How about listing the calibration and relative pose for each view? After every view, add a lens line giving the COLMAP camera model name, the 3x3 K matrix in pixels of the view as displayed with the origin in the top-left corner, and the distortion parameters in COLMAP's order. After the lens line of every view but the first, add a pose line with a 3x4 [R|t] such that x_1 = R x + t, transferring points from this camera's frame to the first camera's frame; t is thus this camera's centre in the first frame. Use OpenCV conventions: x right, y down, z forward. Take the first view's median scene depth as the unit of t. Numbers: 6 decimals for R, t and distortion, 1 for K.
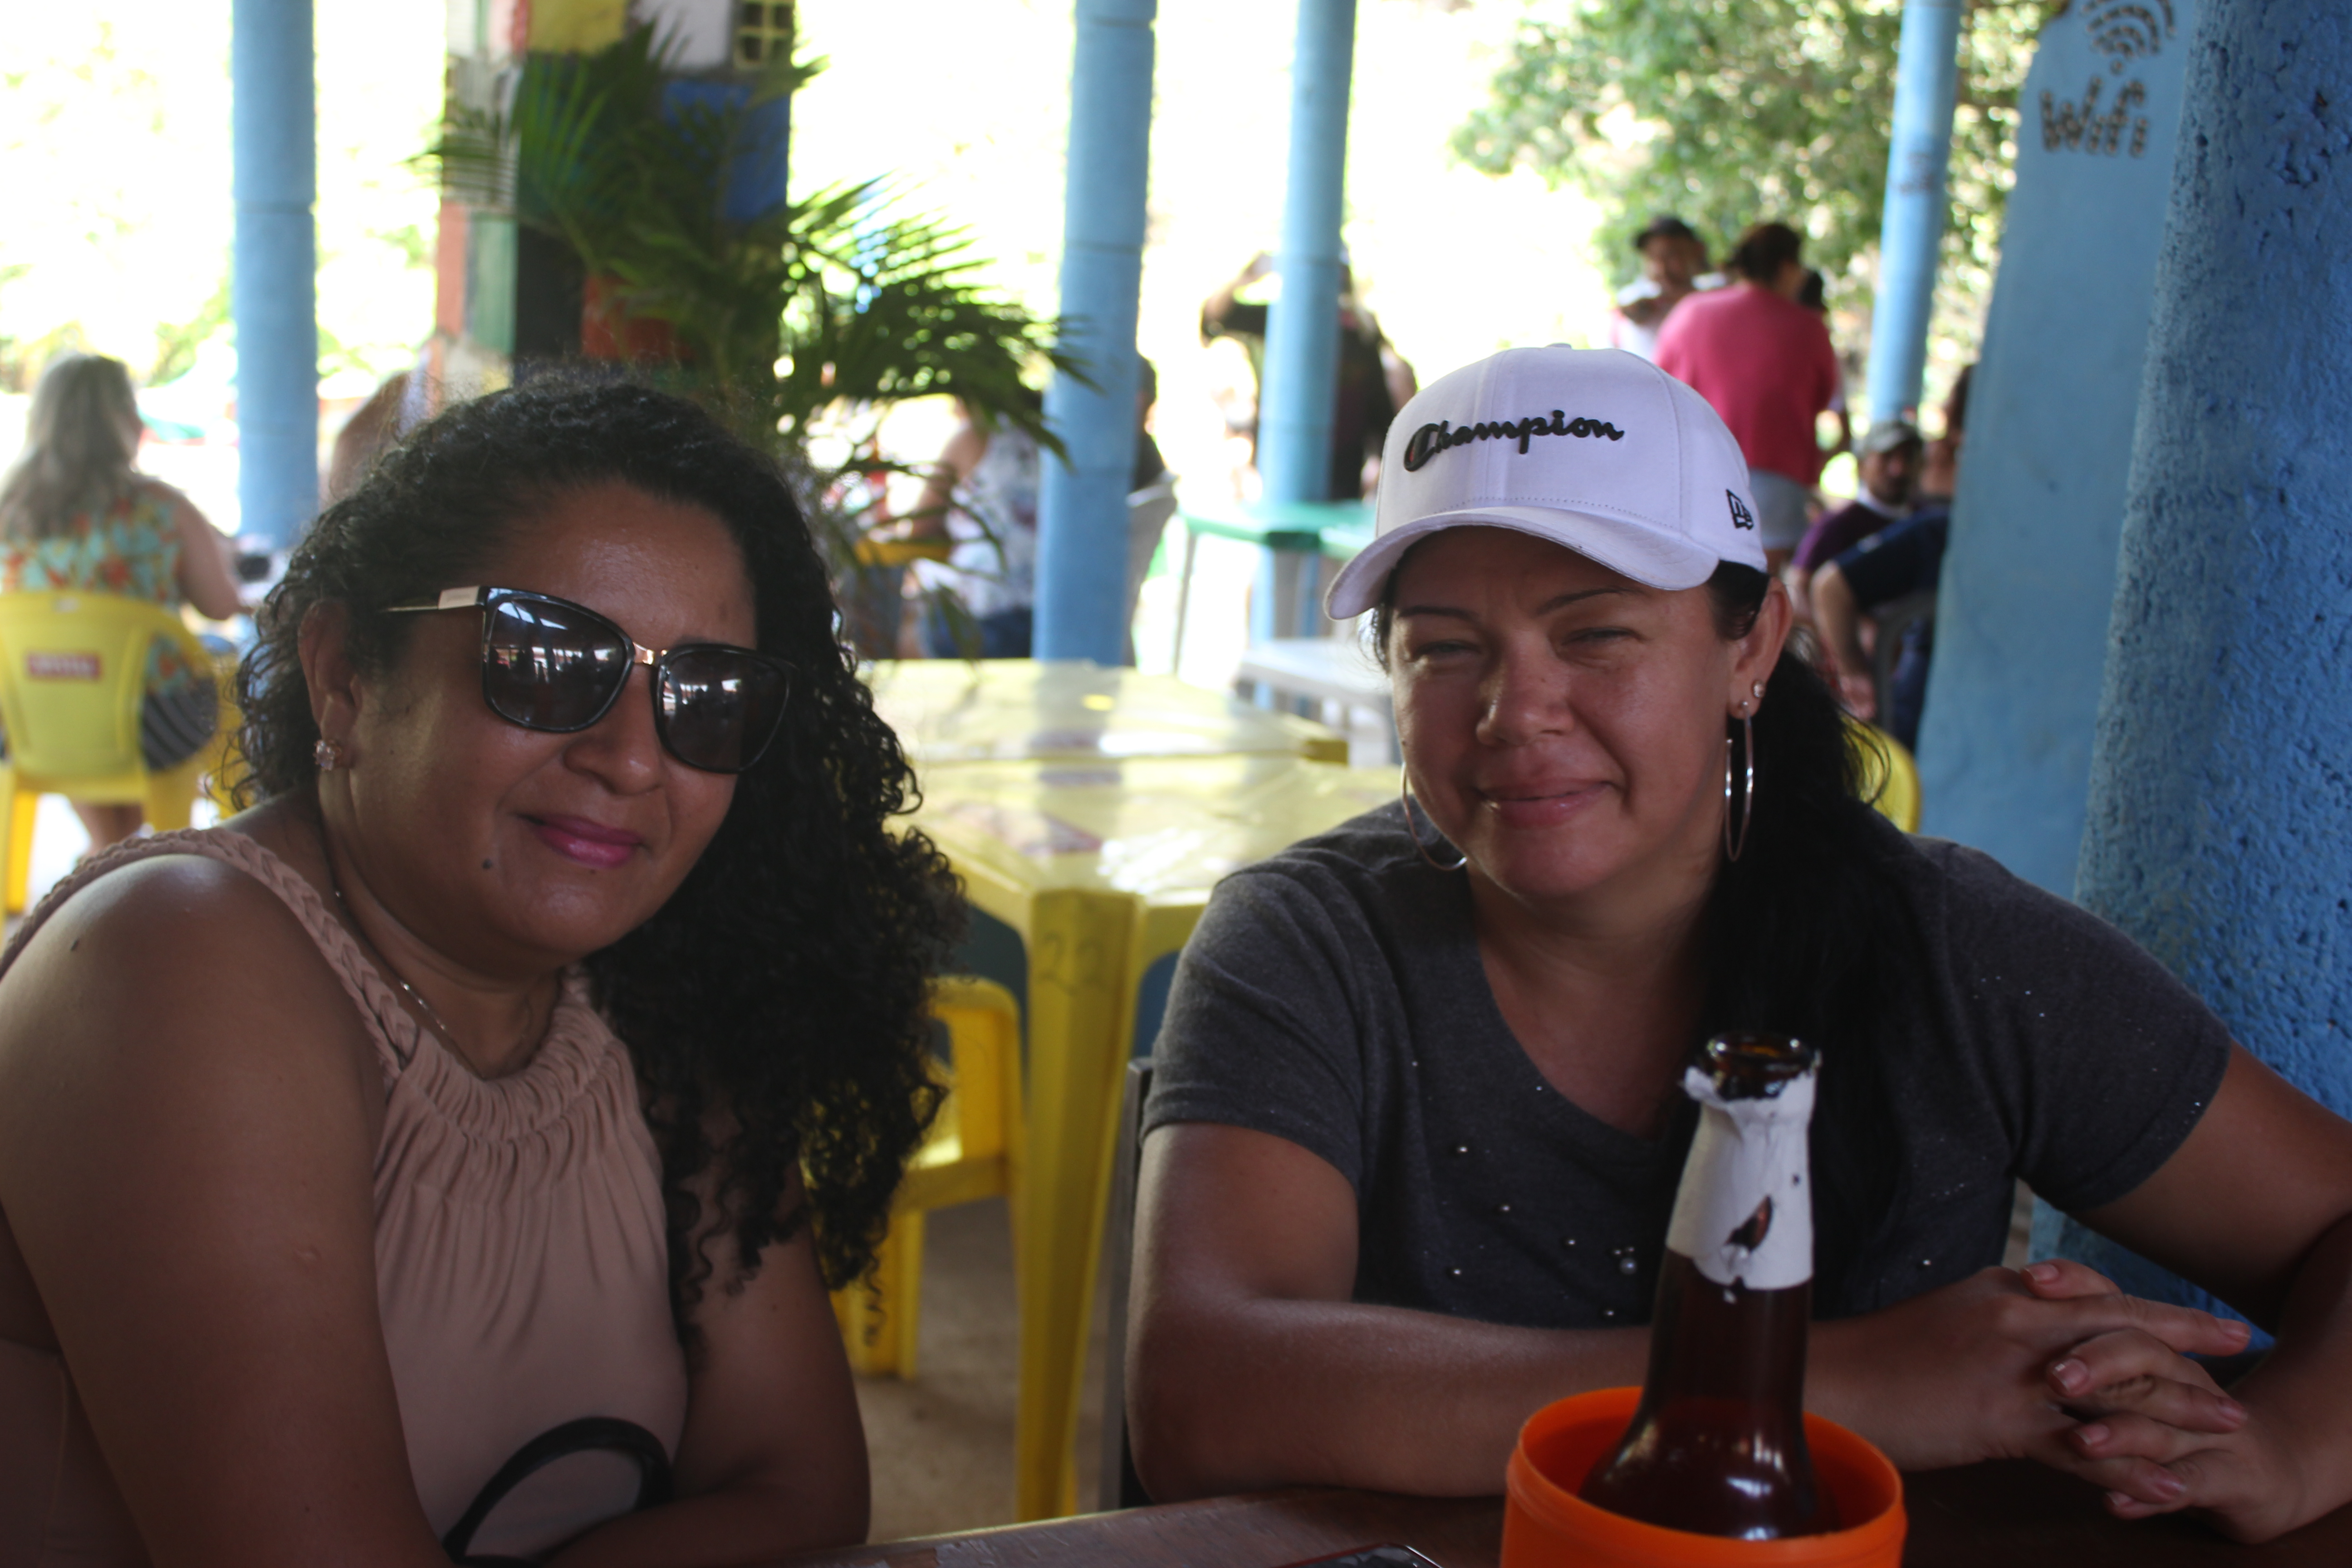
lens RADIAL K [[3186.9, 0, 1176.0], [0, 3186.9, 784.0], [0, 0, 1]] dist [-0.020746, -0.052015]
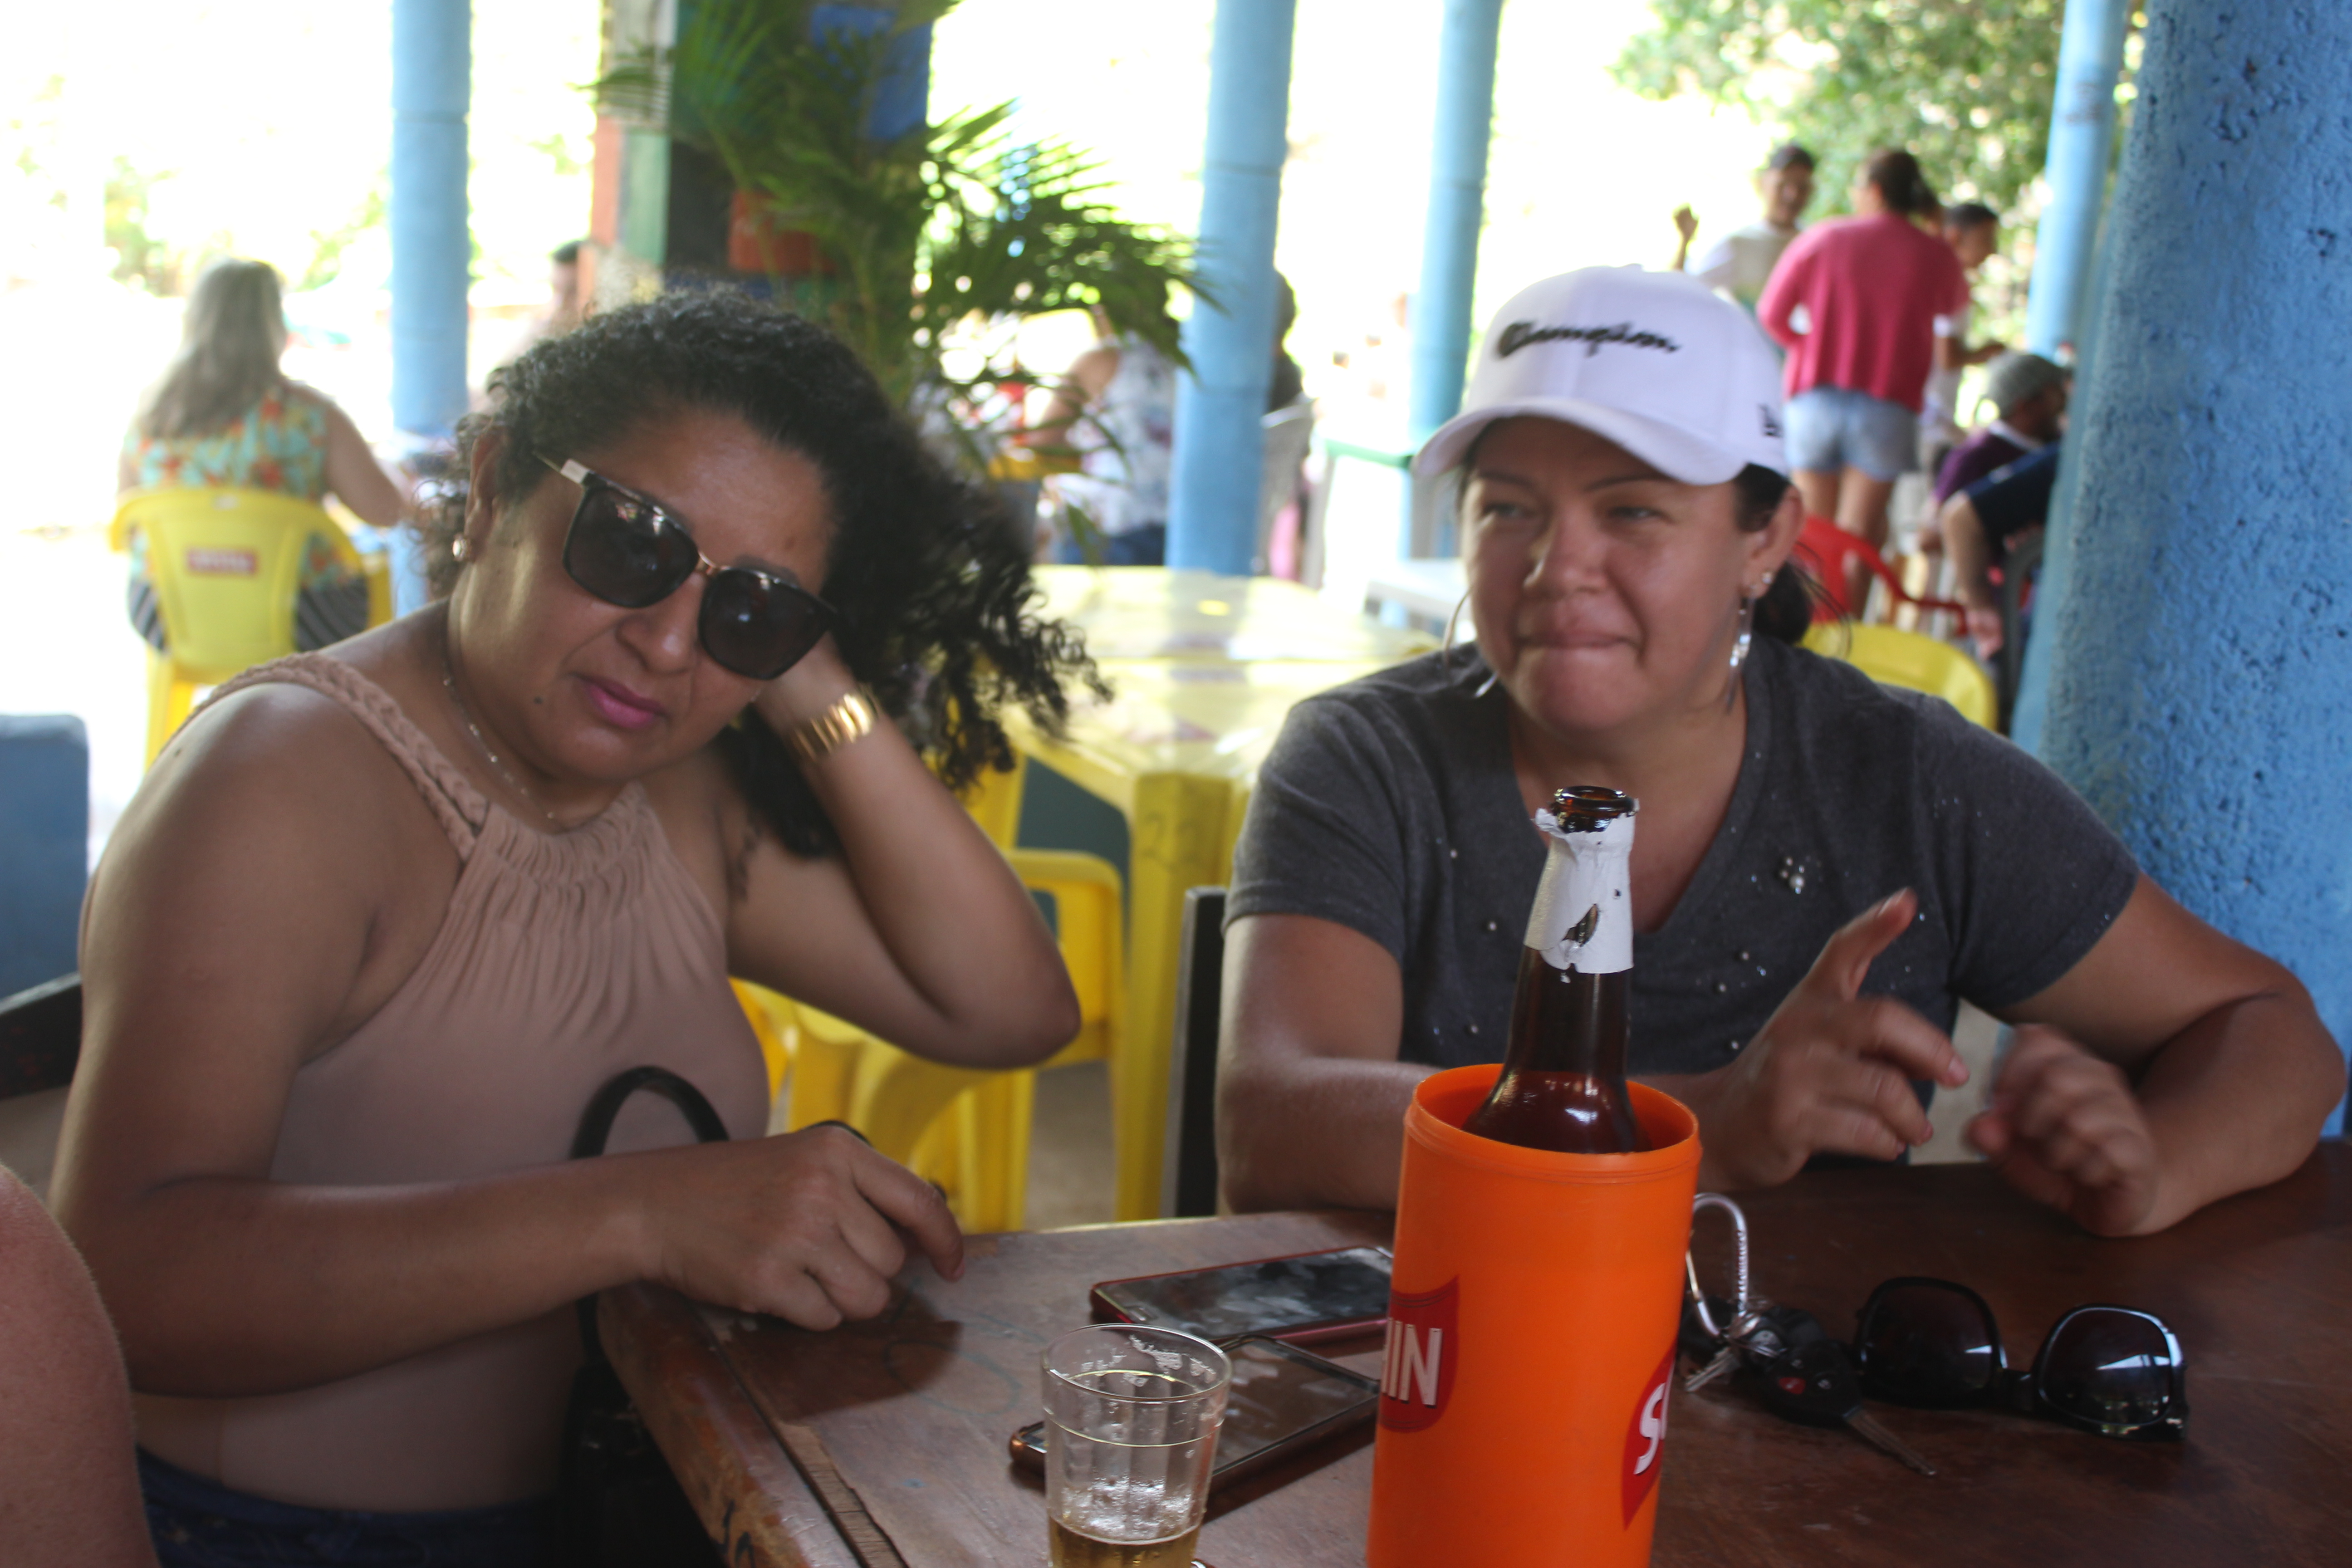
lens RADIAL K [[3310.1, 0, 1176.0], [0, 3310.1, 784.0], [0, 0, 1]] dist [-0.026121, -0.034291]
pose [[0.998634, 0.023819, -0.046496, 0.035149], [-0.022961, 0.999558, 0.018901, 0.027206], [0.046926, -0.017808, 0.998740, -0.196138]]
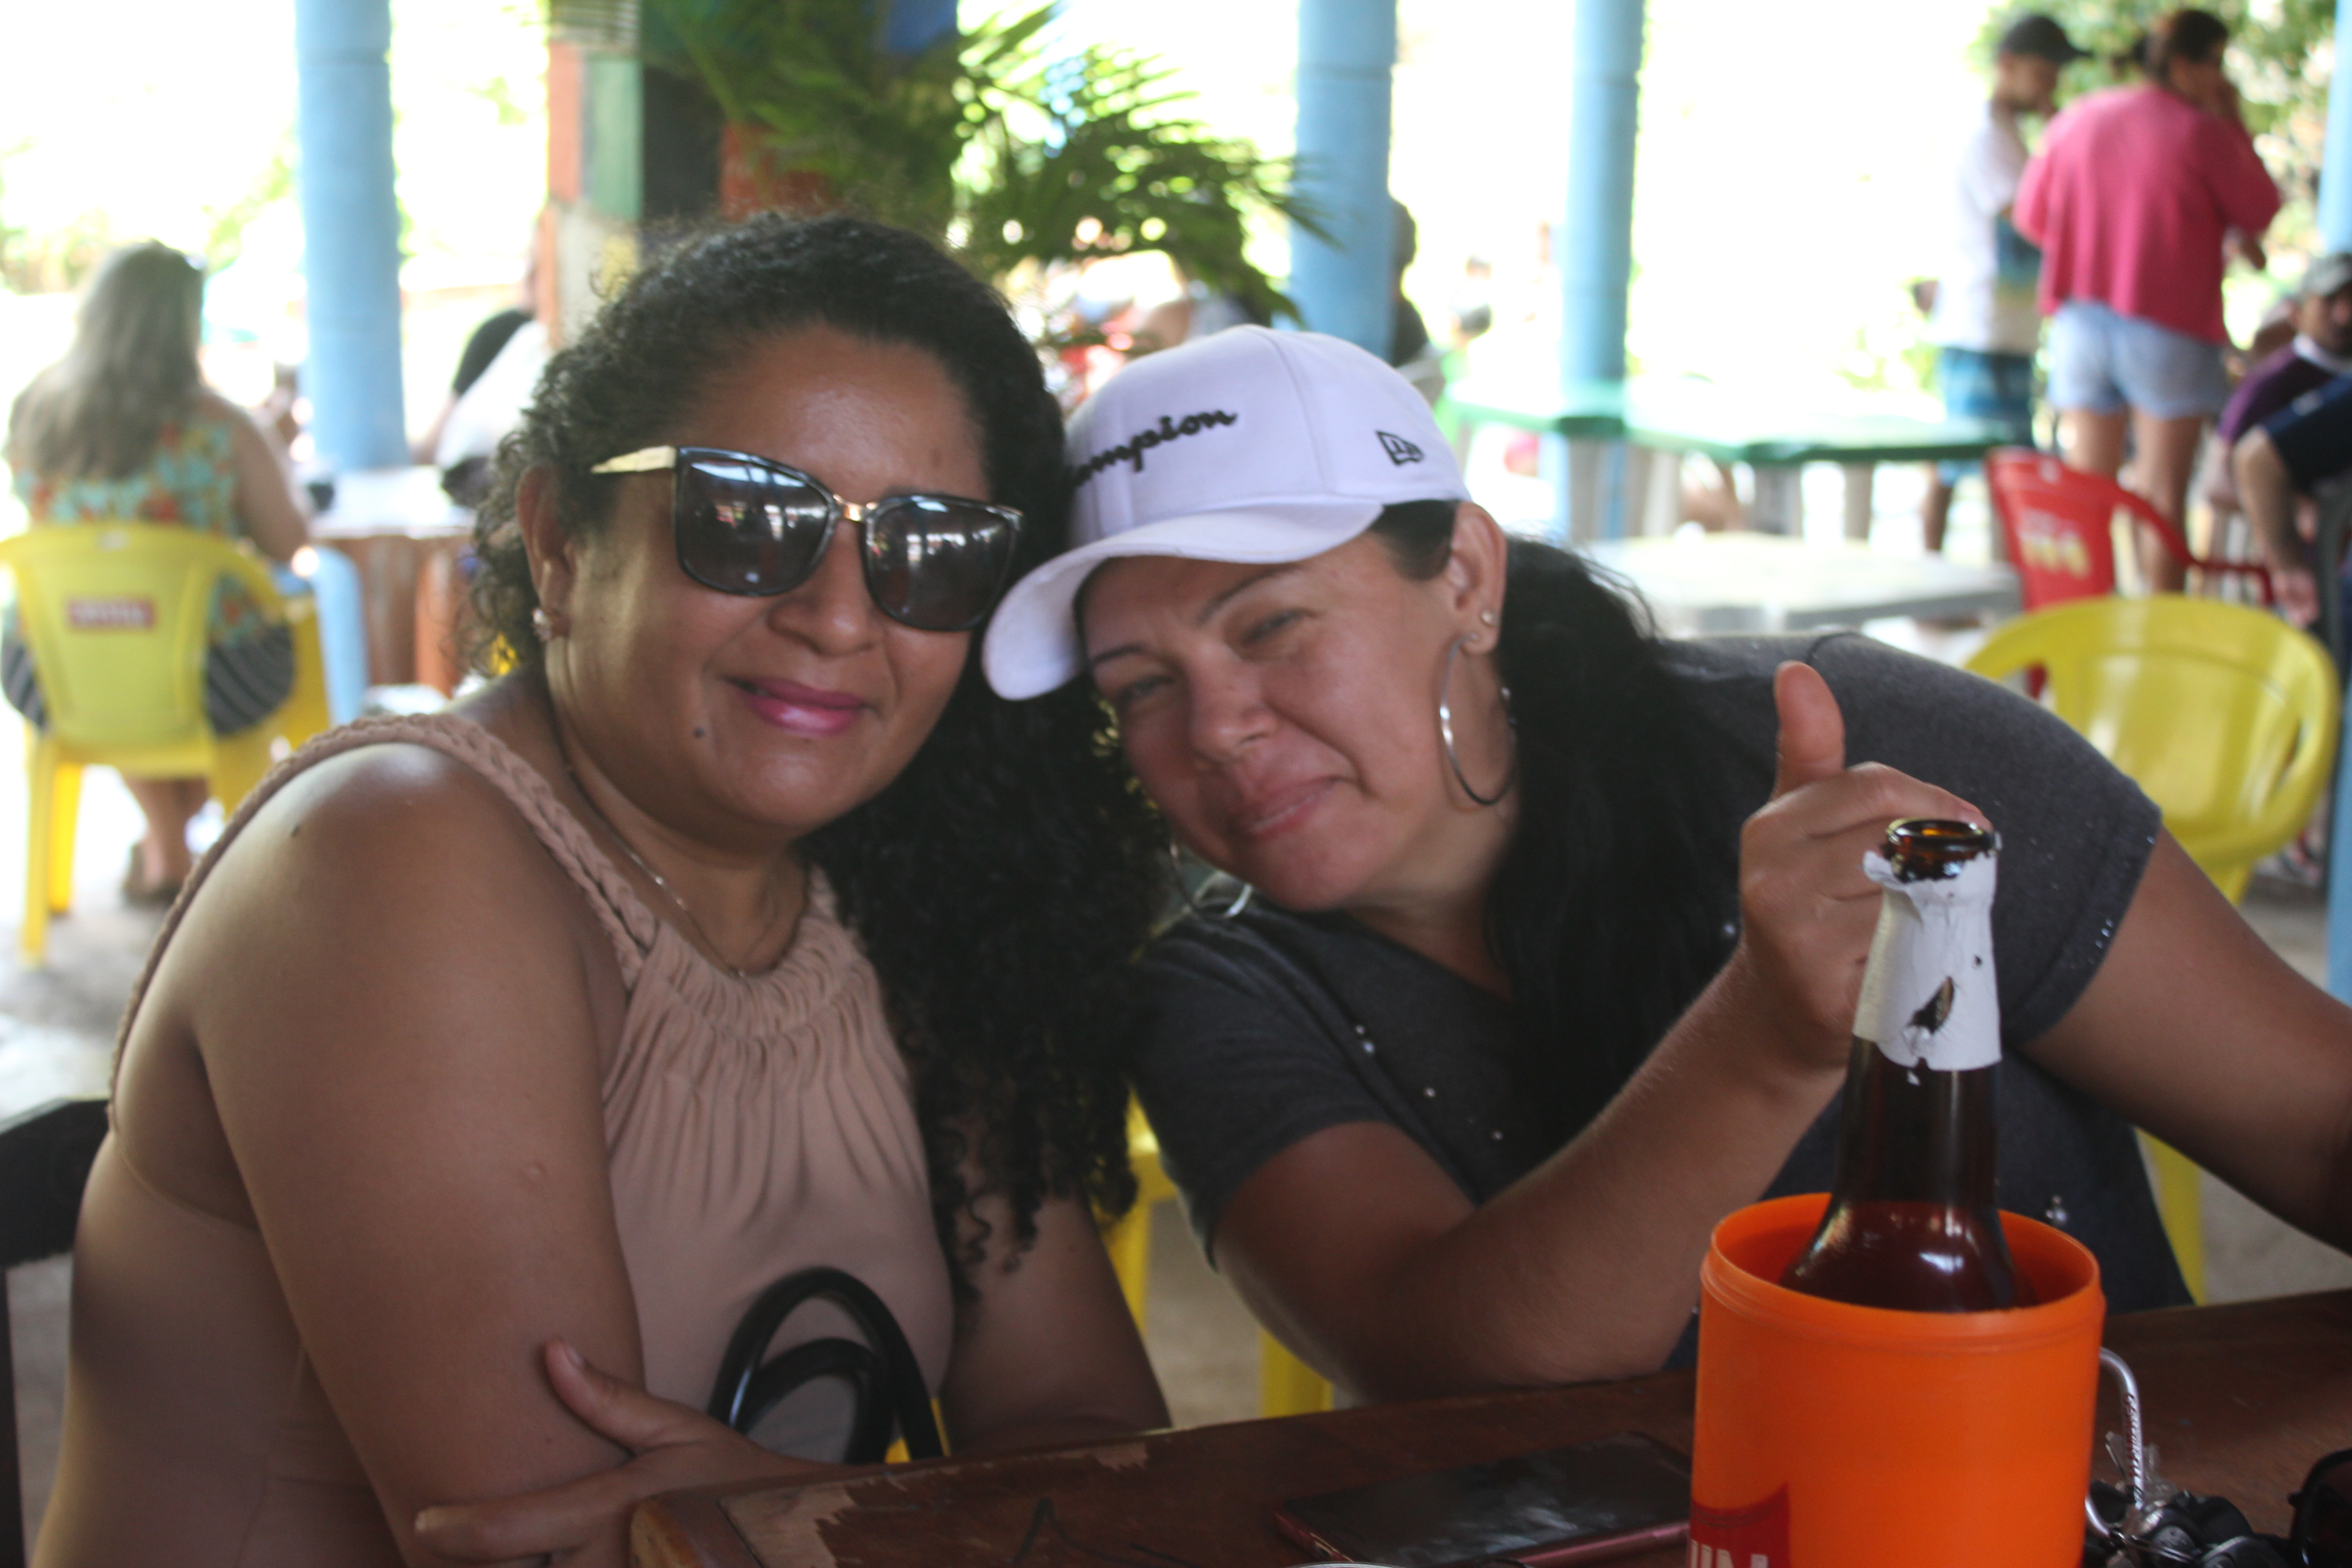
lens RADIAL K [[4032.0, 0, 1176.0], [0, 4032.0, 784.0], [0, 0, 1]] dist [0.011158, 0.062689]
pose [[0.997136, -0.021525, -0.072498, 0.017637], [0.022014, 0.999740, 0.005957, 0.026918], [0.072351, -0.007536, 0.997351, -0.138143]]
